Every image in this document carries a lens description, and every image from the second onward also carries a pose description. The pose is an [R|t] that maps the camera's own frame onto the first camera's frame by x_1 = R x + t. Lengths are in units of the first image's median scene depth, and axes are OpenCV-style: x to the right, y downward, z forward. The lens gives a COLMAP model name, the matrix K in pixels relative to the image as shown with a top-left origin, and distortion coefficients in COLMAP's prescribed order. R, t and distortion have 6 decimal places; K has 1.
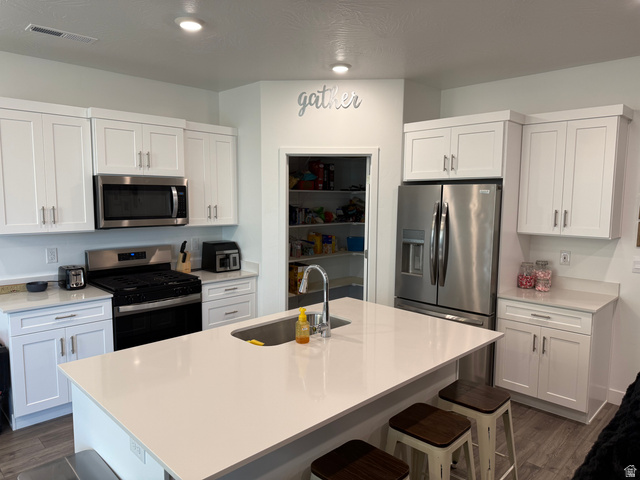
lens RADIAL K [[446.9, 0, 320.0], [0, 446.9, 240.0], [0, 0, 1]] dist [0.000833, -0.000684]
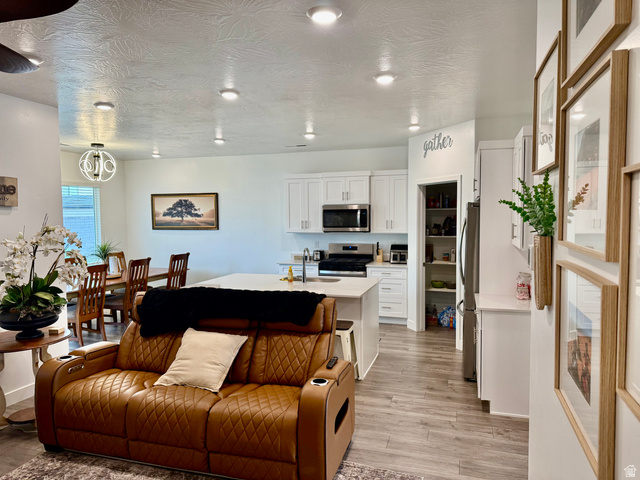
lens RADIAL K [[446.9, 0, 320.0], [0, 446.9, 240.0], [0, 0, 1]] dist [0.000833, -0.000684]
pose [[0.448634, 0.037162, -0.892942, 1.184442], [-0.070066, 0.997522, 0.006312, -0.000419], [0.890965, 0.059733, 0.450127, 0.076635]]
